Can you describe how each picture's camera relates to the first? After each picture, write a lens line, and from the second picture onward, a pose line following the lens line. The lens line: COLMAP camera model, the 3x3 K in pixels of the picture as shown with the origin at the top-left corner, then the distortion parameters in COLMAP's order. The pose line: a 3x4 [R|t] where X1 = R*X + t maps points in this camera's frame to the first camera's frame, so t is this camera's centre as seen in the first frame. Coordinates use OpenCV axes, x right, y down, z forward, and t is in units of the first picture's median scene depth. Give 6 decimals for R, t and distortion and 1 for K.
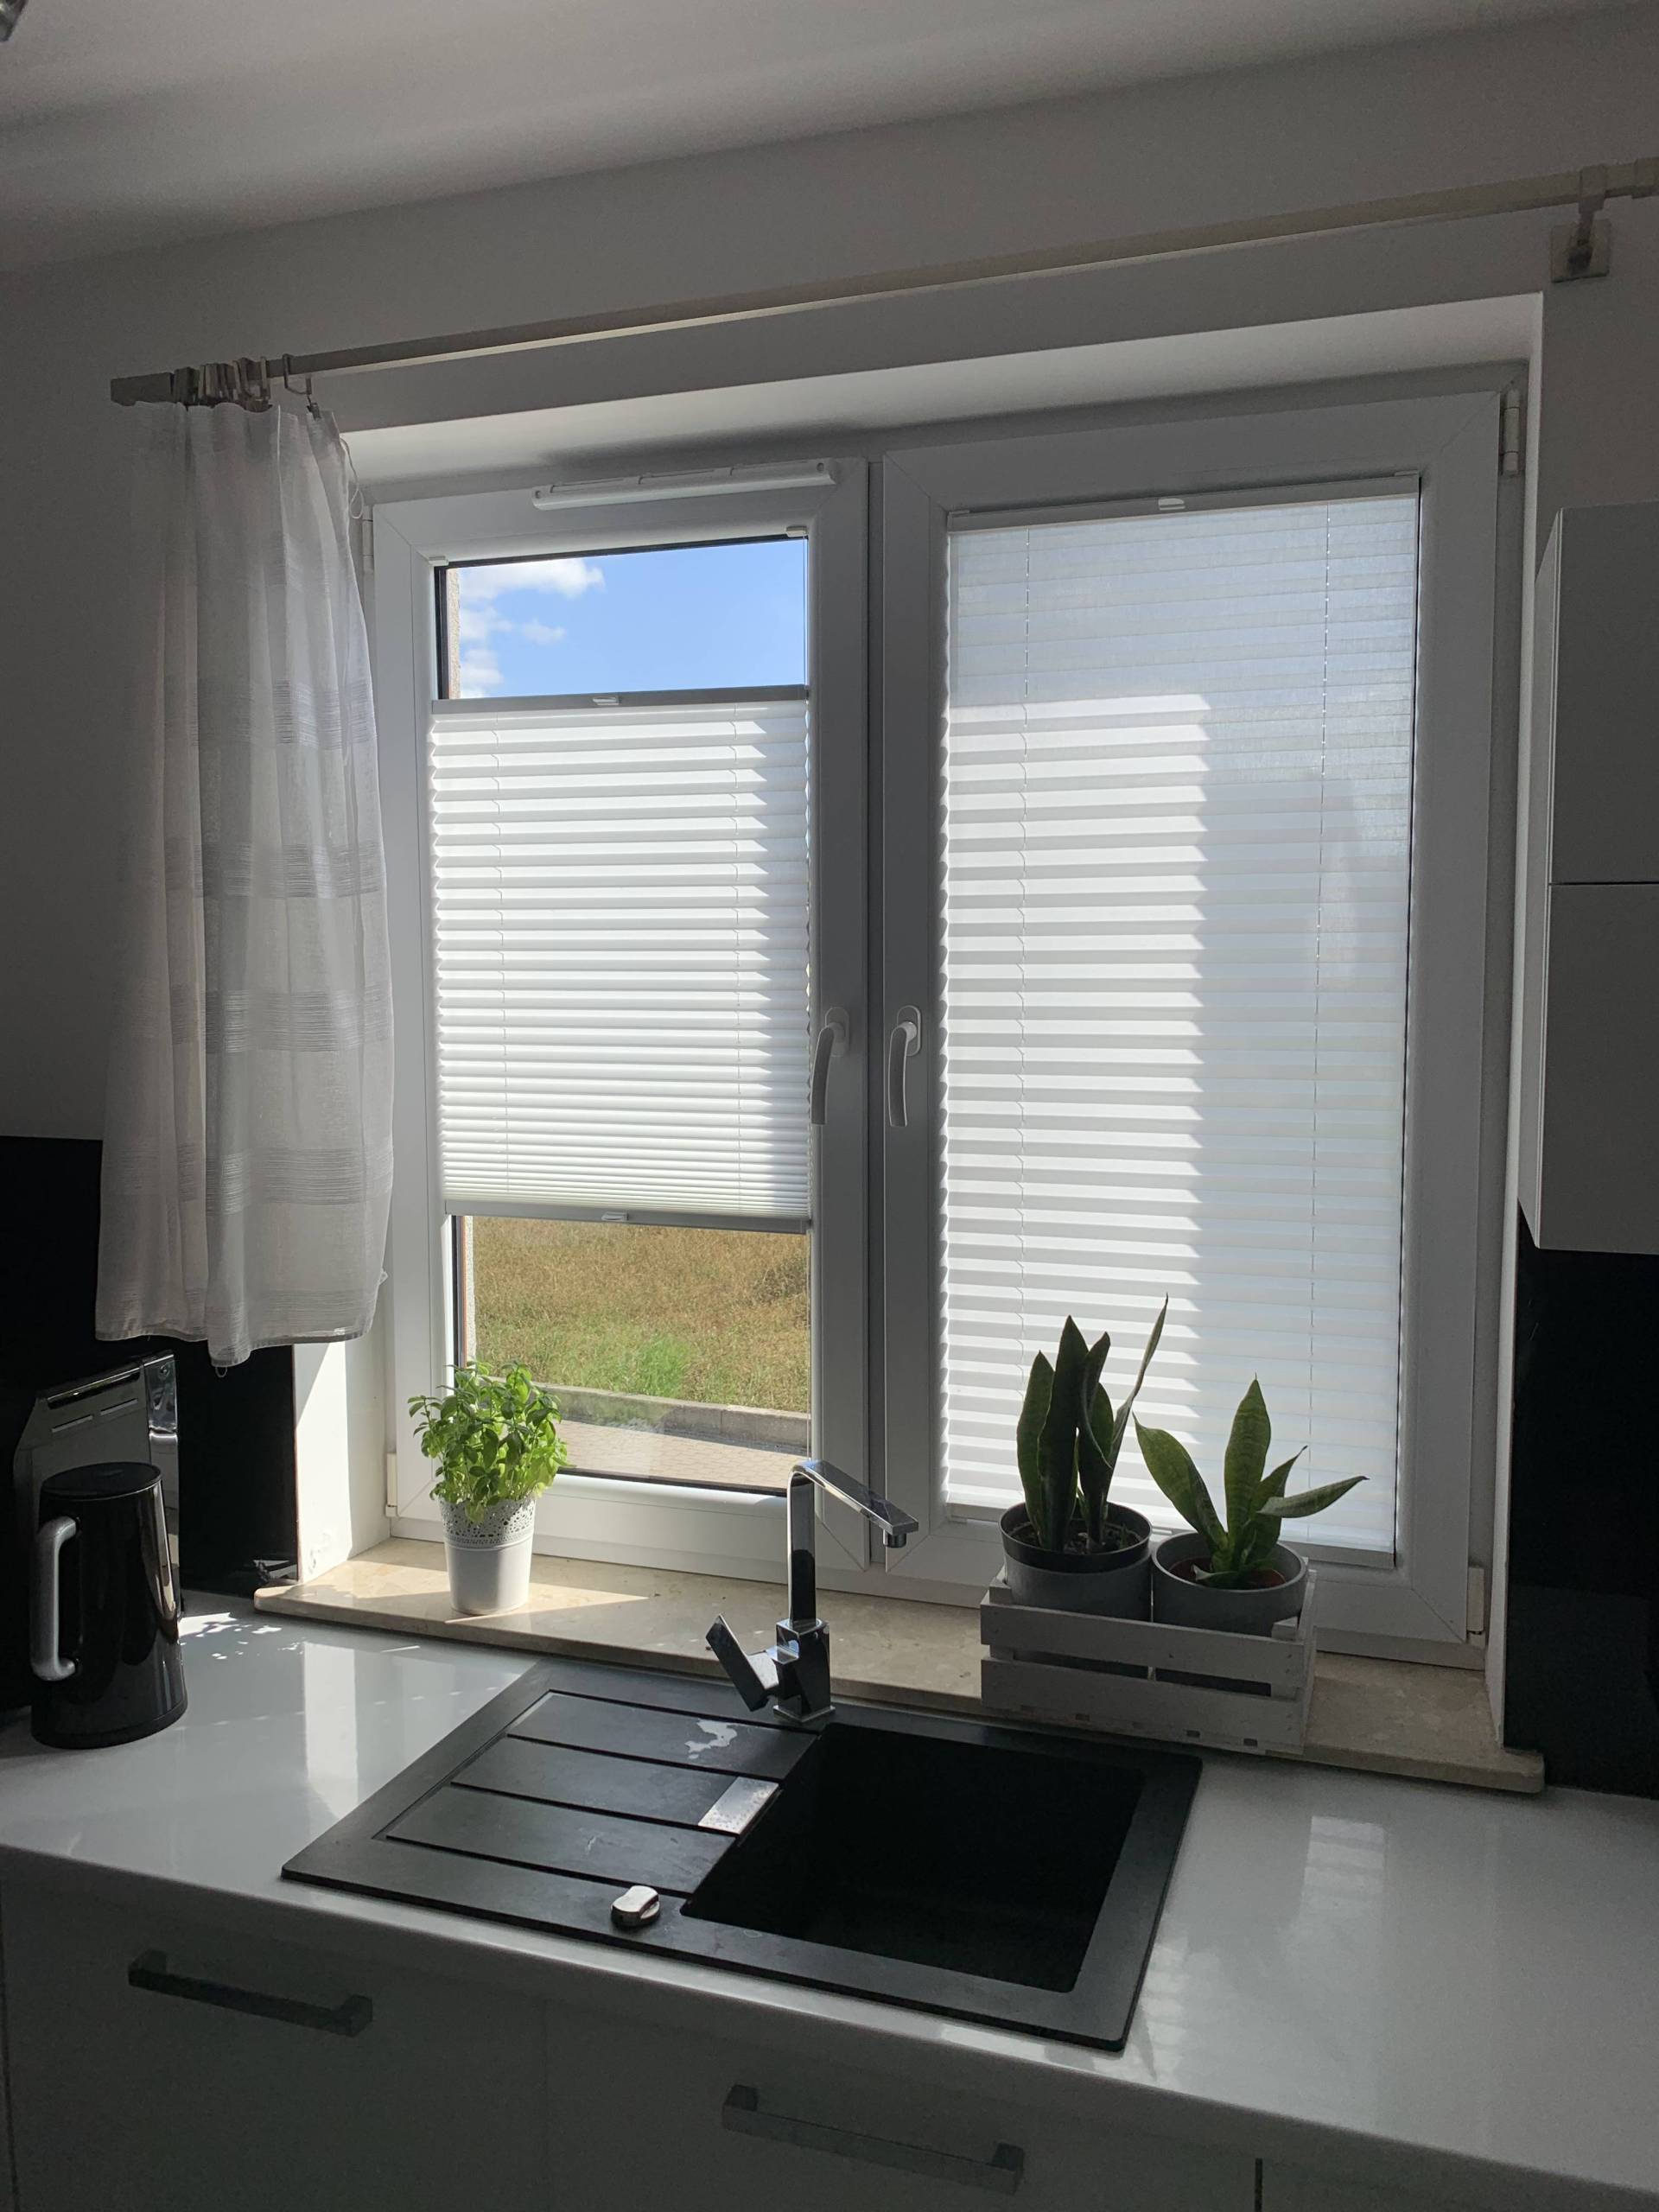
lens RADIAL K [[1698.1, 0, 829.5], [0, 1698.1, 1106.0], [0, 0, 1]] dist [0.001630, 0.002480]
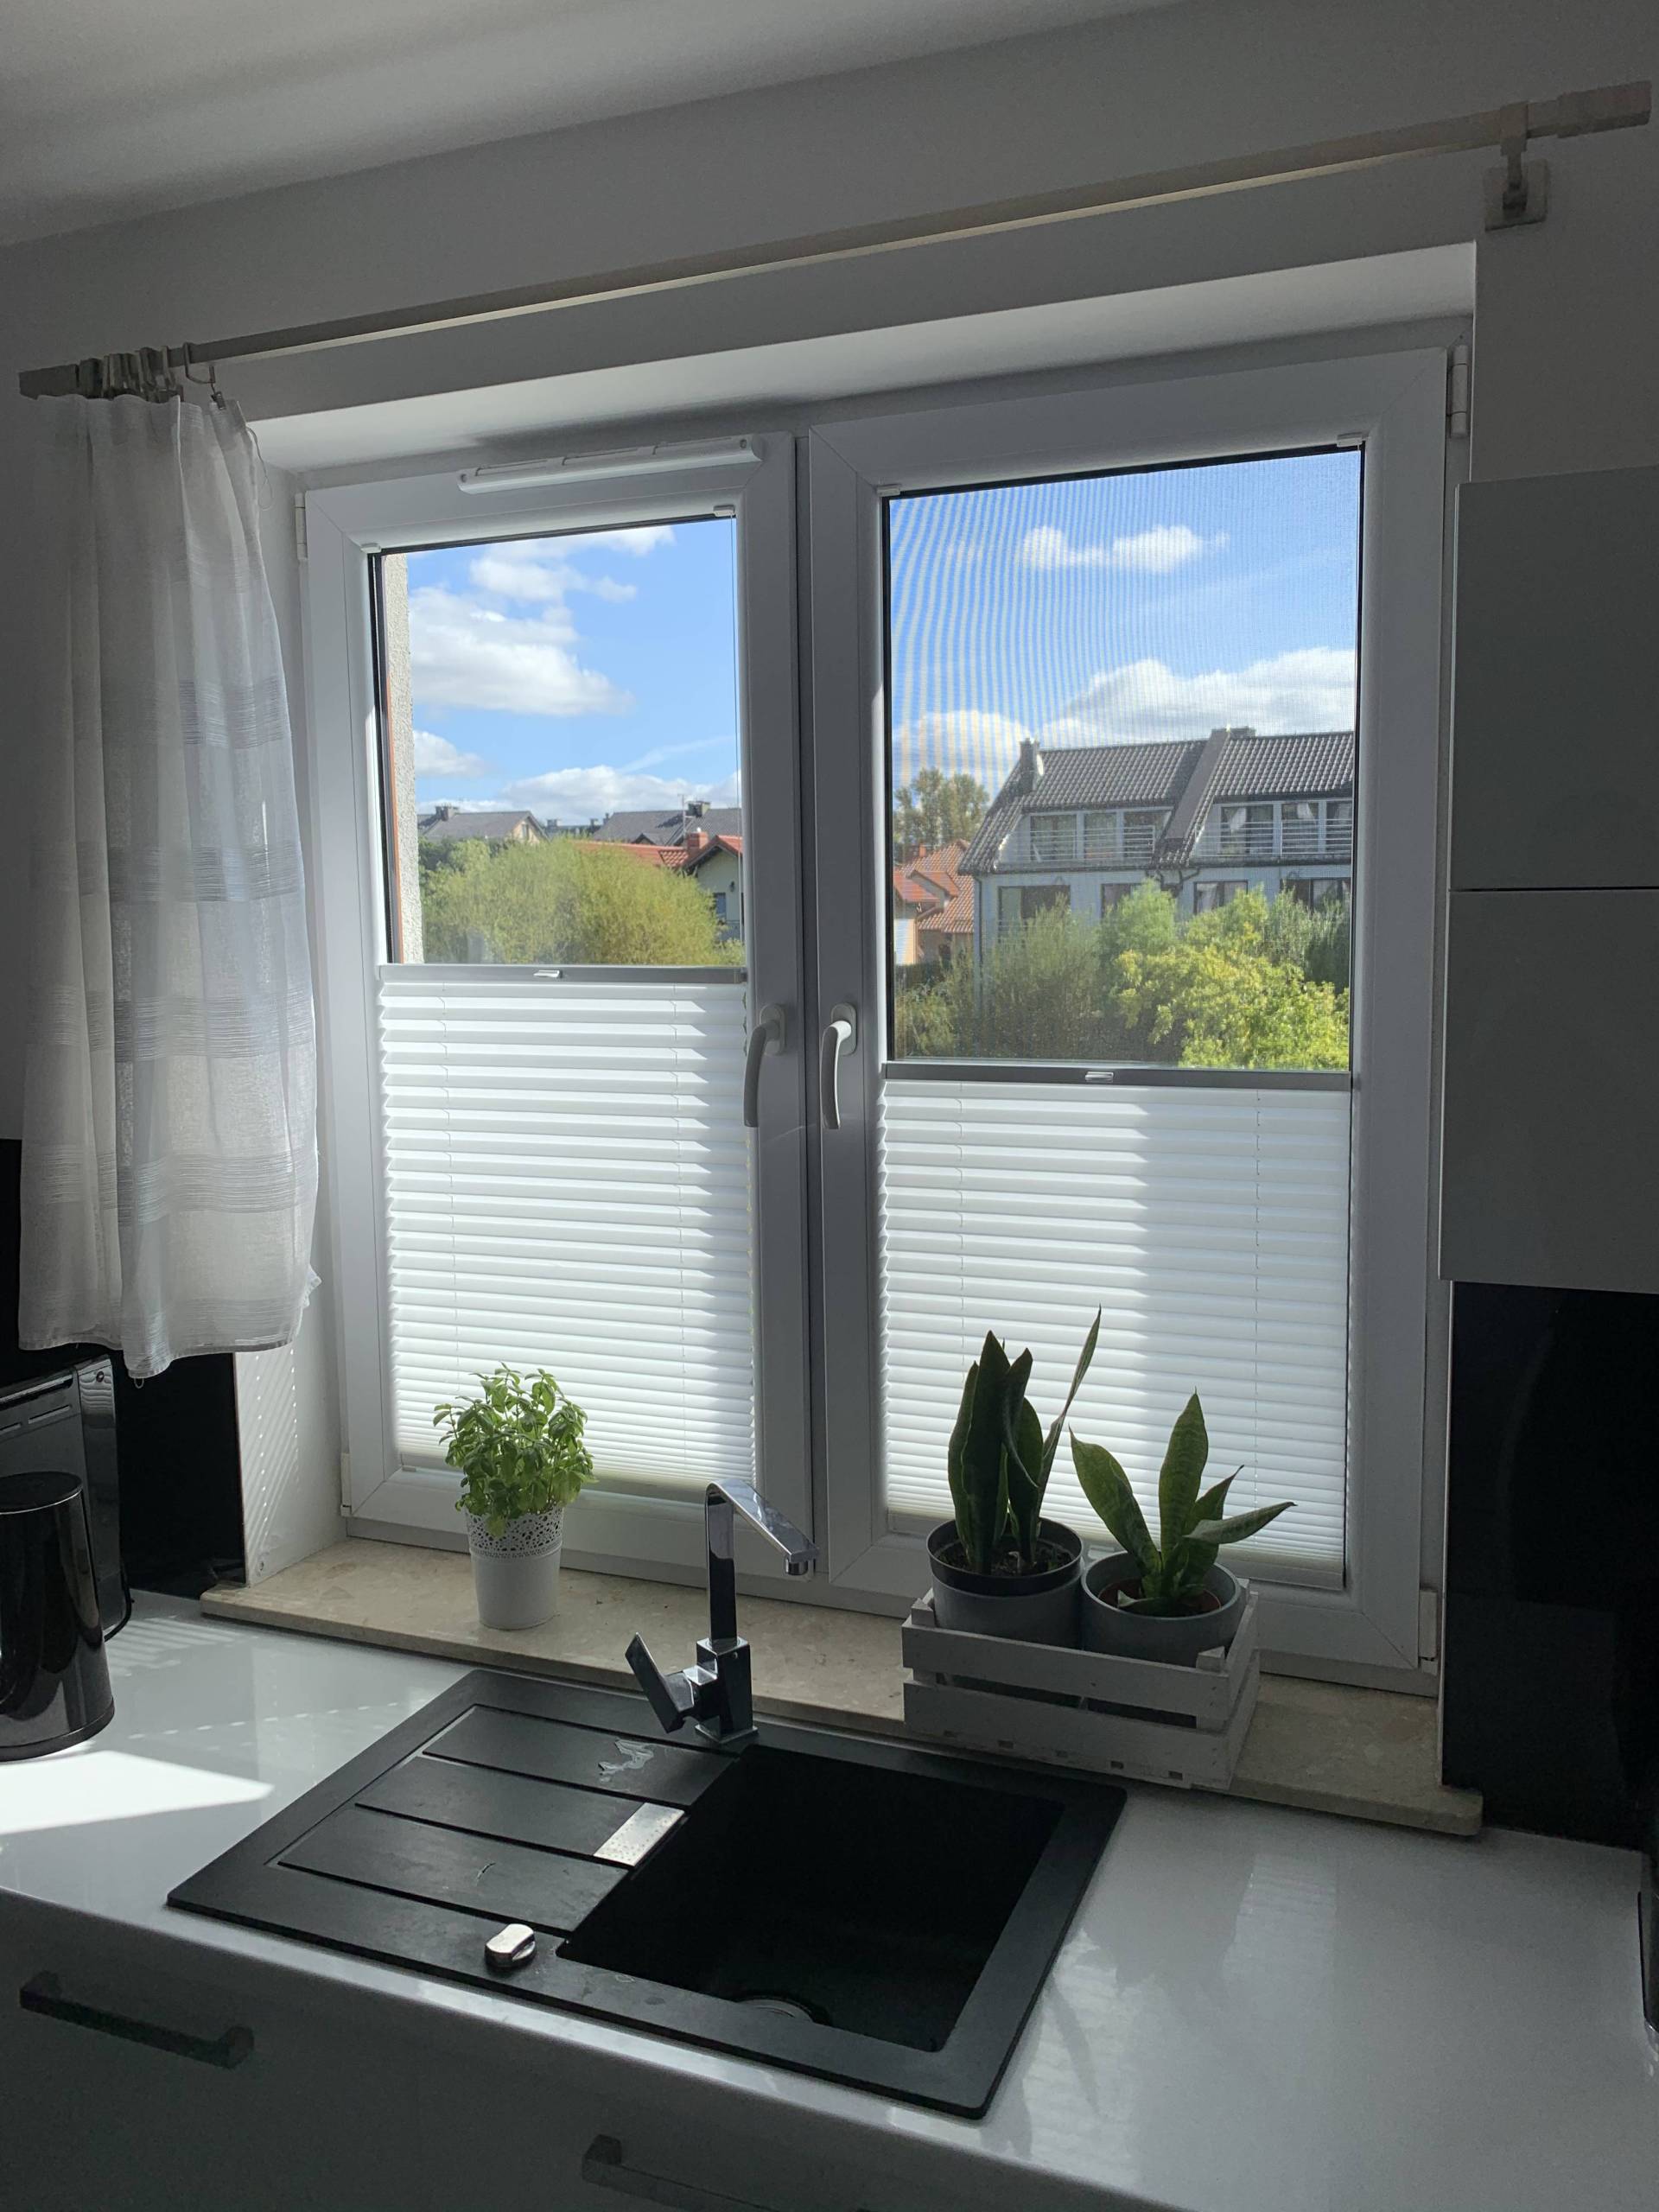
lens RADIAL K [[1697.1, 0, 828.5], [0, 1697.1, 1100.3], [0, 0, 1]] dist [0.002091, 0.001652]
pose [[0.998588, -0.005357, -0.052856, 0.097536], [0.006650, 0.999682, 0.024317, -0.029794], [0.052709, -0.024634, 0.998306, 0.037262]]
